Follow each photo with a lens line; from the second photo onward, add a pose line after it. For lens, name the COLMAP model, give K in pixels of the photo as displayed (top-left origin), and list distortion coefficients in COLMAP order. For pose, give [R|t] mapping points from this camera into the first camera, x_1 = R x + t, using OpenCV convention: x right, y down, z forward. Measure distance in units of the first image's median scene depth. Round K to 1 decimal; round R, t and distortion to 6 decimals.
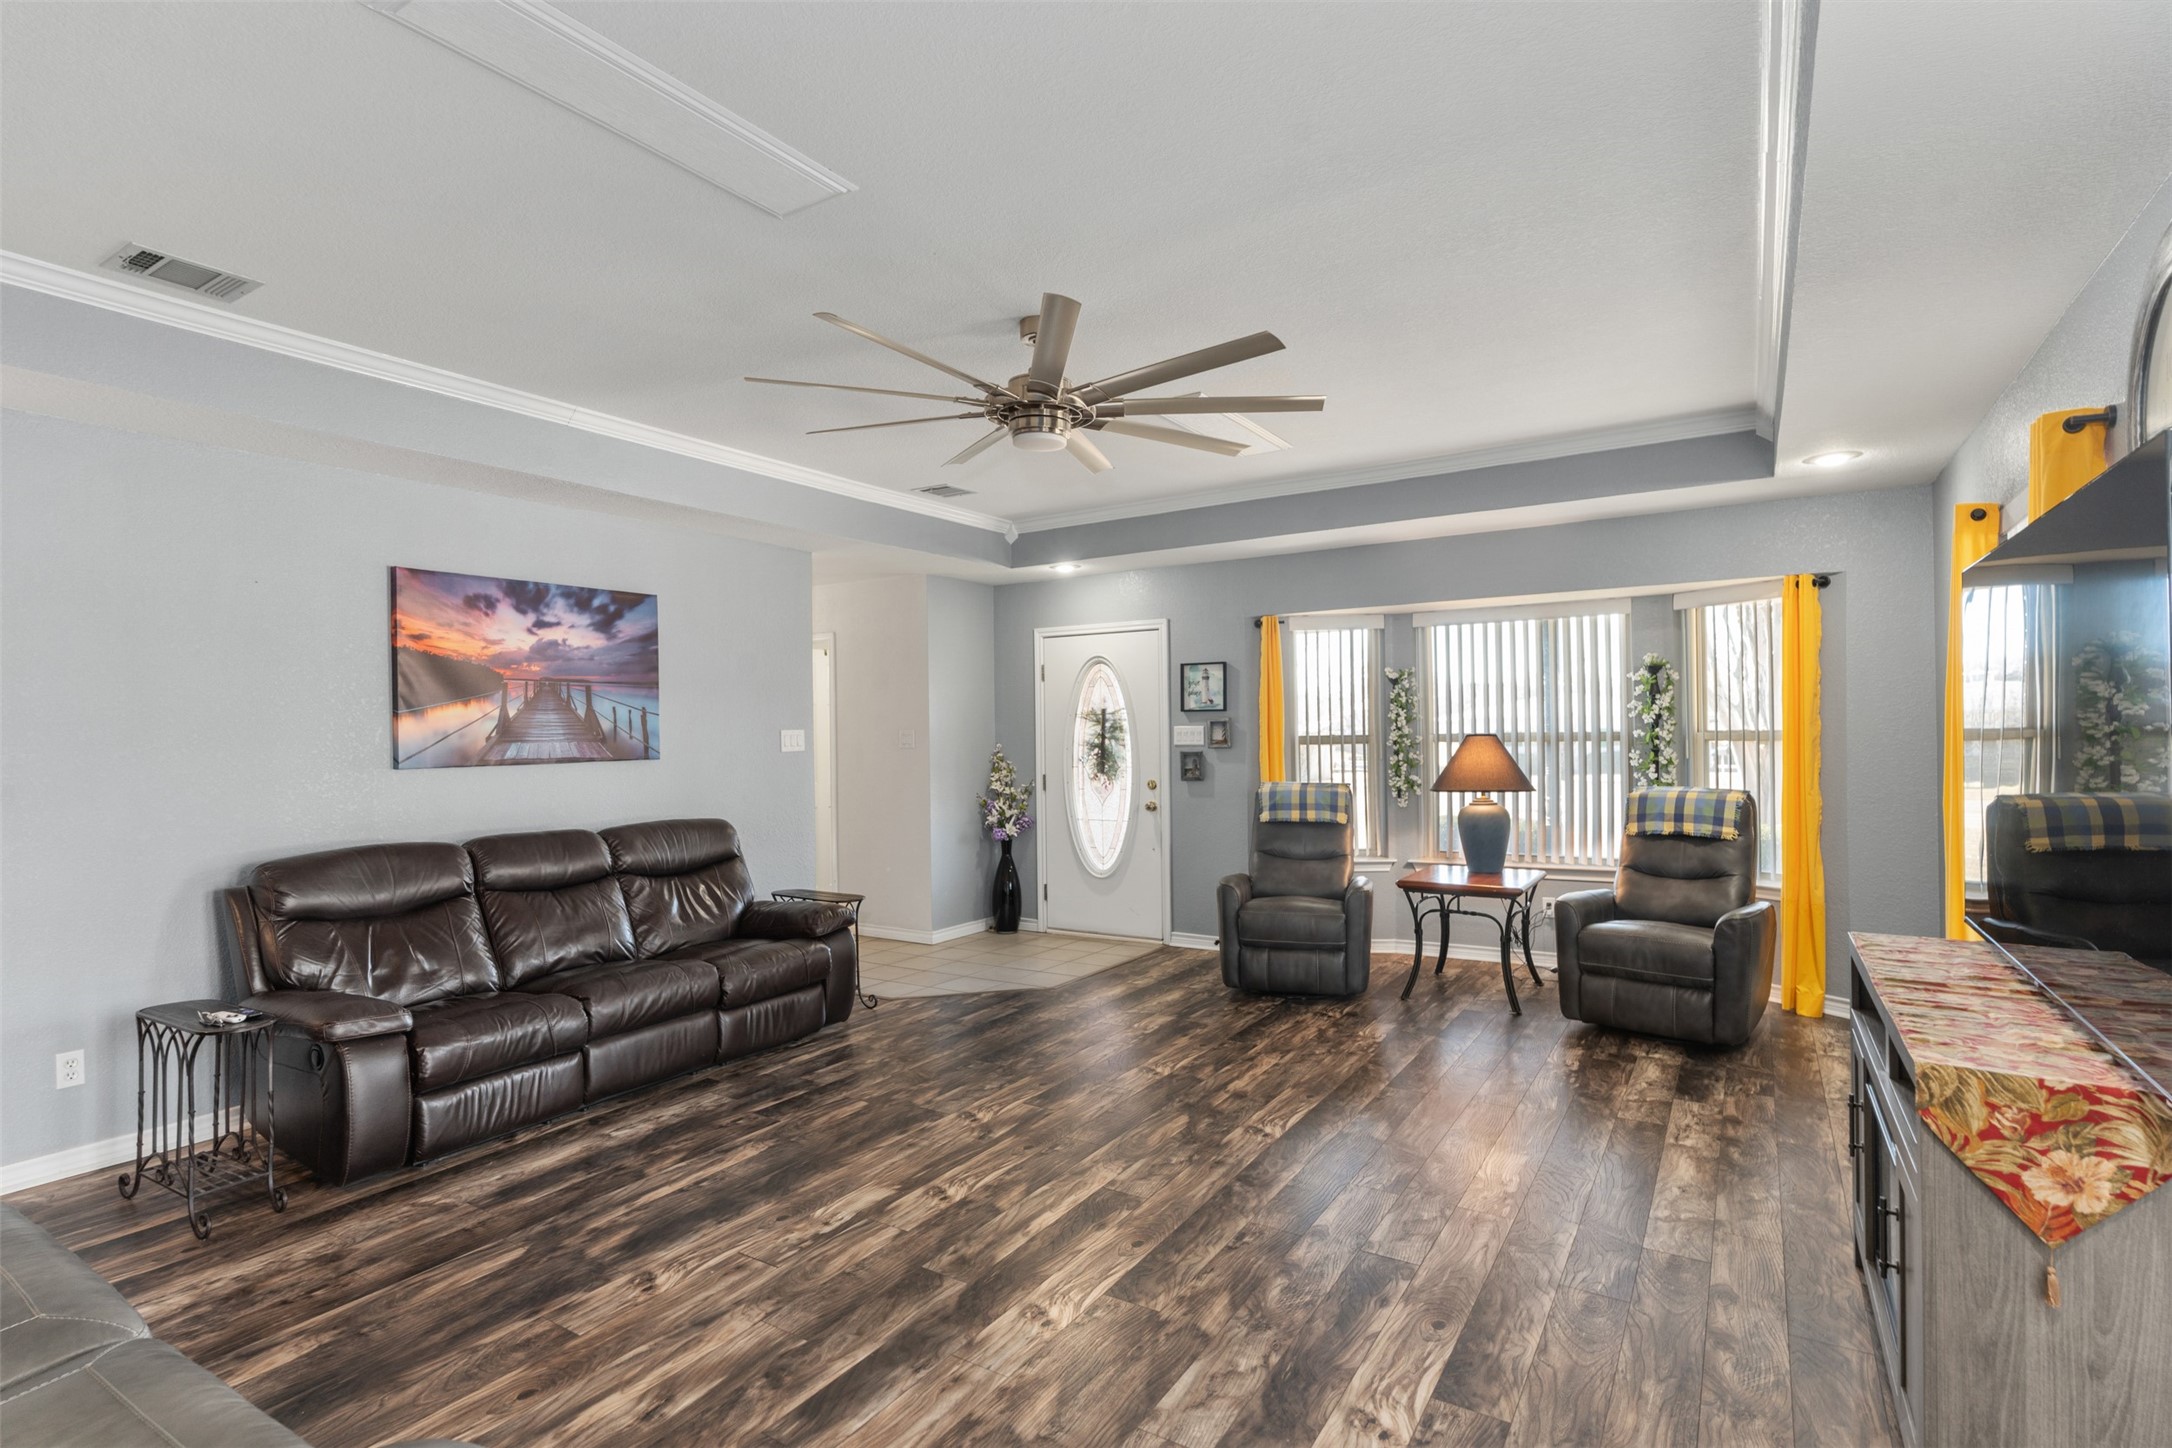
lens RADIAL K [[1053.4, 0, 1083.6], [0, 1053.4, 726.4], [0, 0, 1]] dist [-0.000264, -0.000556]
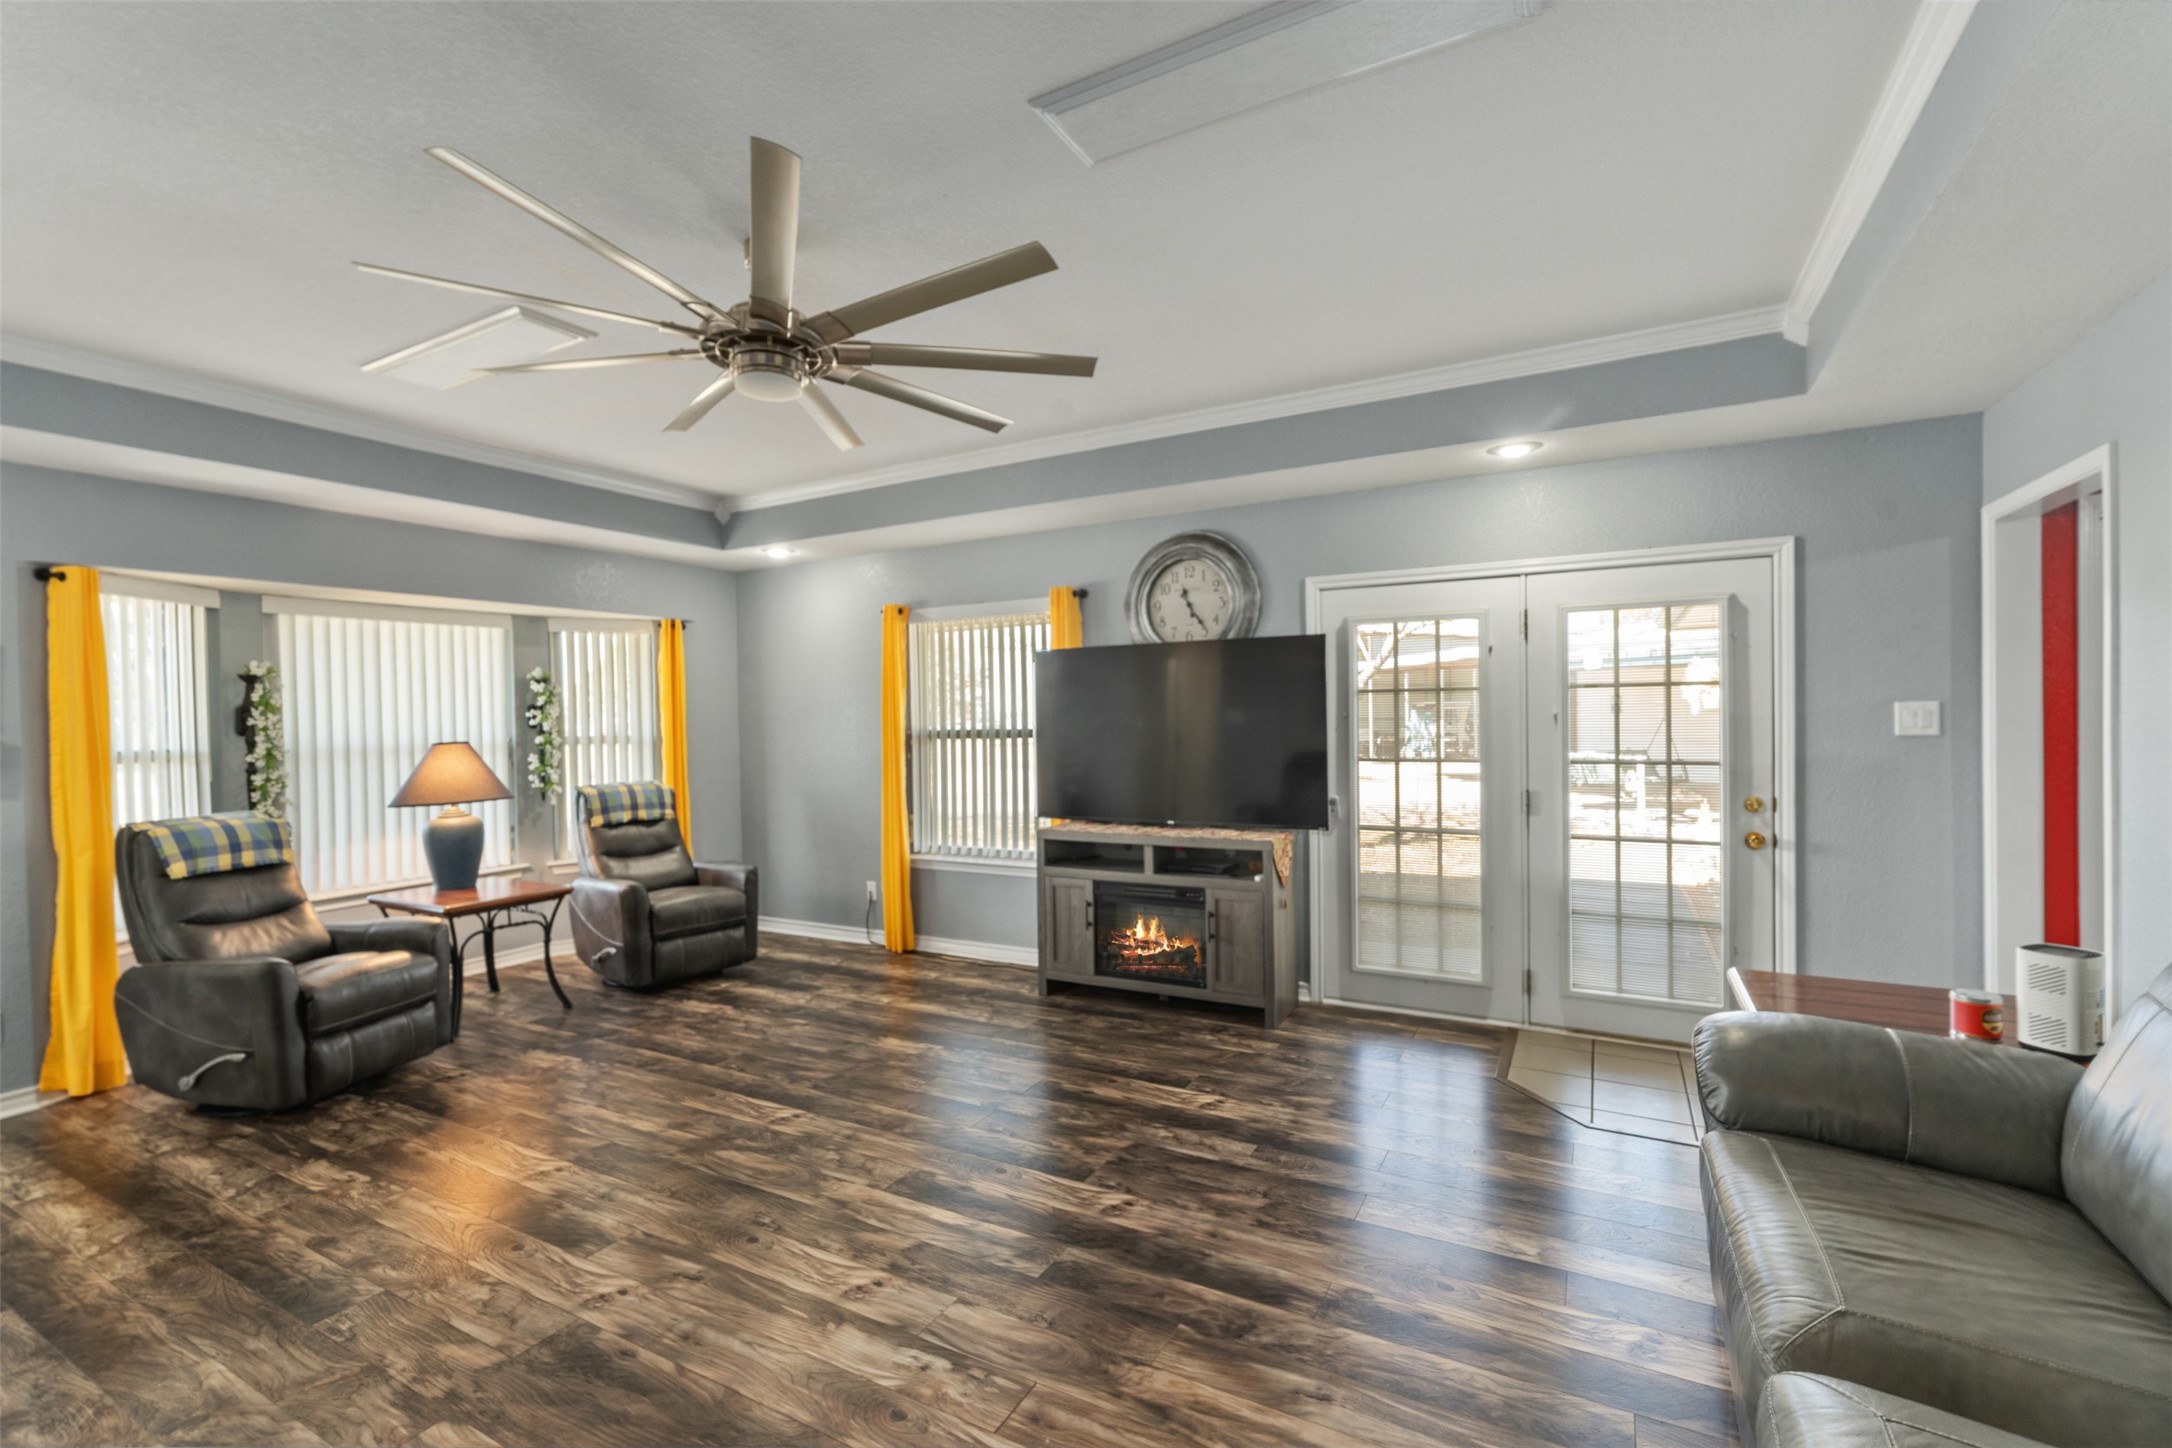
lens RADIAL K [[949.6, 0, 1080.6], [0, 949.6, 723.6], [0, 0, 1]] dist [-0.002068, -0.000187]
pose [[-0.062806, 0.007840, 0.997995, -0.727324], [0.017158, 0.999830, -0.006775, 0.008860], [-0.997878, 0.016698, -0.062930, 0.712566]]
